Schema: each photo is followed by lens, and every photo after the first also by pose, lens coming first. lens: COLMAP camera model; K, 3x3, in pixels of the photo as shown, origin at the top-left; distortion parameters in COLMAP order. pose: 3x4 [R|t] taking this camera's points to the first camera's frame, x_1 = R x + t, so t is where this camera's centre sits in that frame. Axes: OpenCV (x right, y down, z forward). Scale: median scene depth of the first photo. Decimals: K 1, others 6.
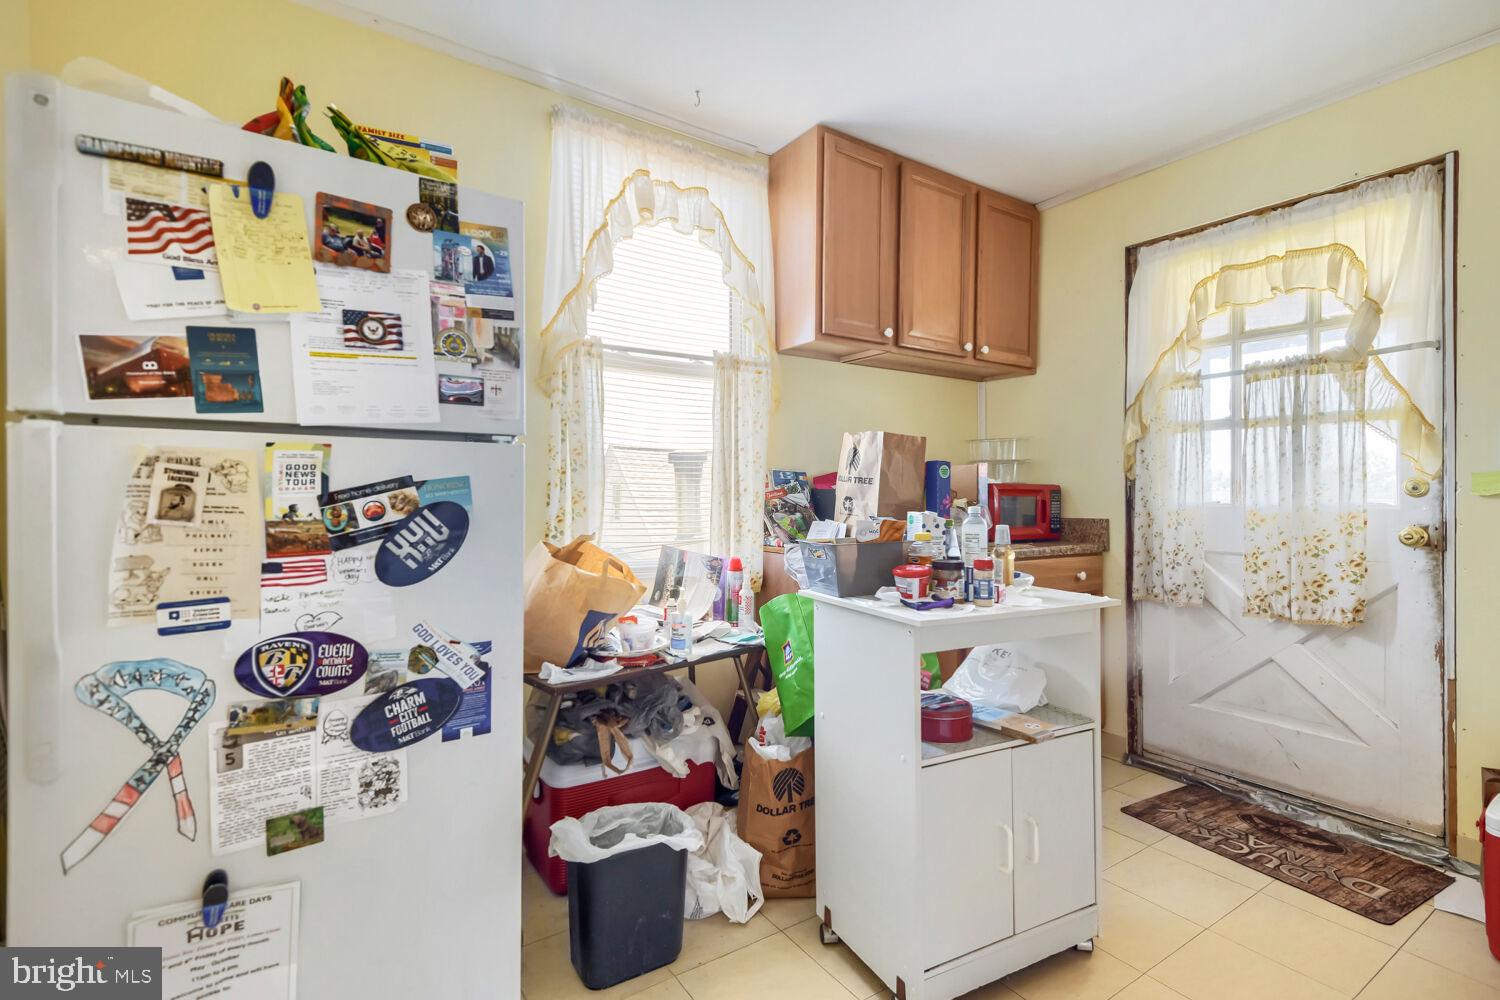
lens RADIAL K [[707.7, 0, 750.2], [0, 707.7, 494.4], [0, 0, 1]] dist [0.023410, -0.021140]
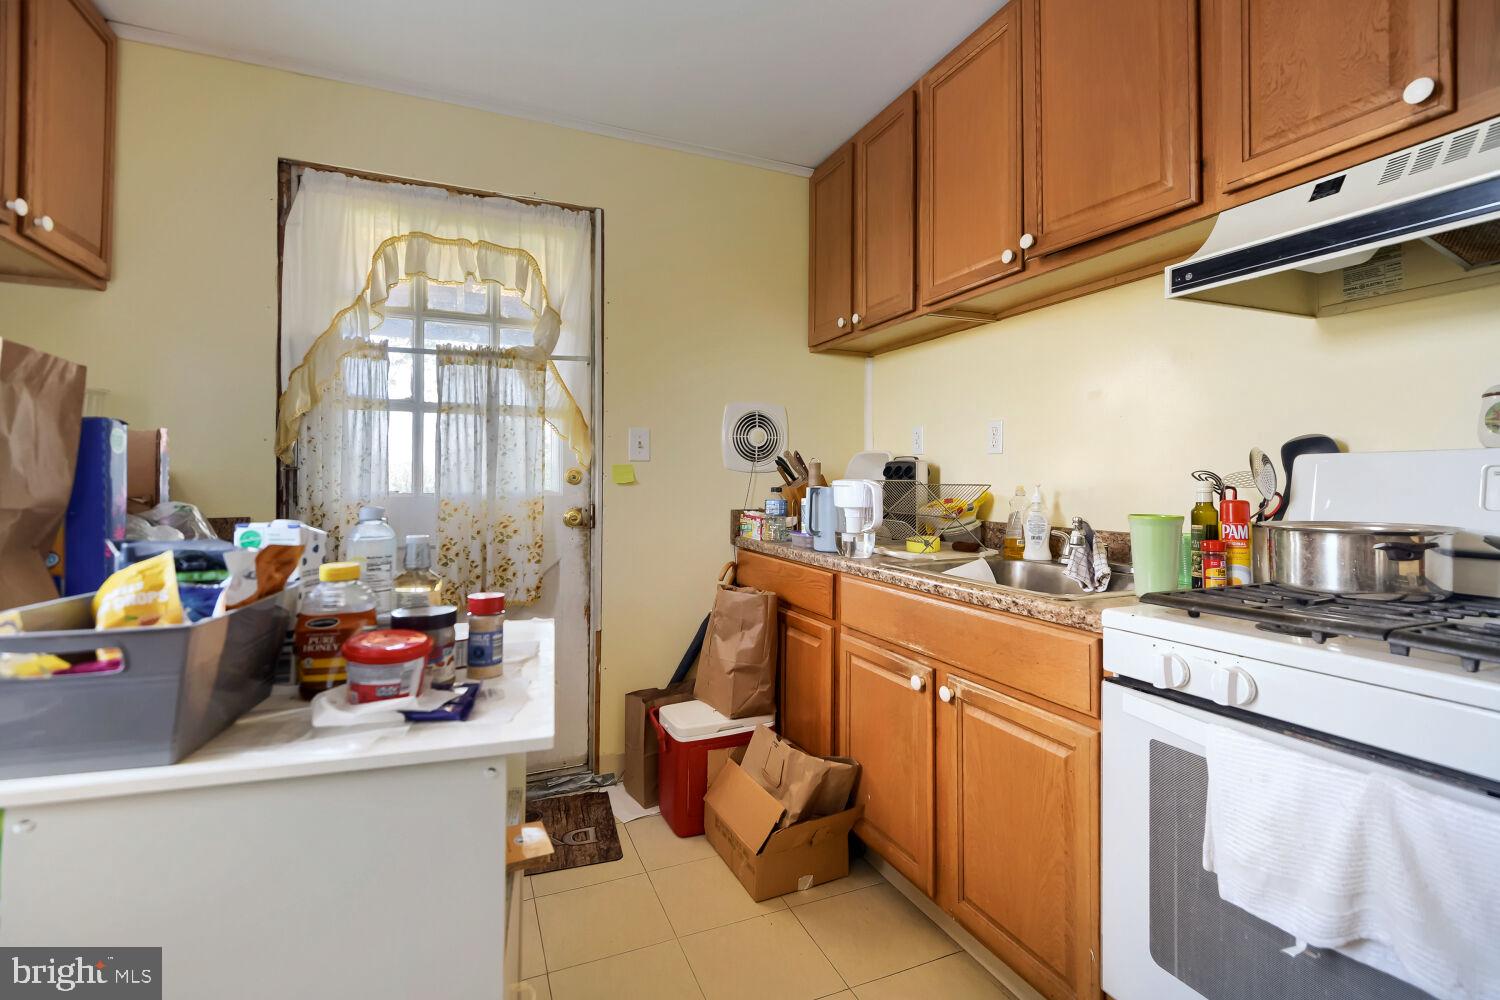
lens RADIAL K [[684.7, 0, 748.5], [0, 684.7, 469.4], [0, 0, 1]] dist [0.021919, -0.013387]
pose [[0.165039, 0.013961, 0.986188, -0.140906], [0.001073, 0.999897, -0.014335, -0.004611], [-0.986286, 0.003424, 0.165007, 0.485439]]
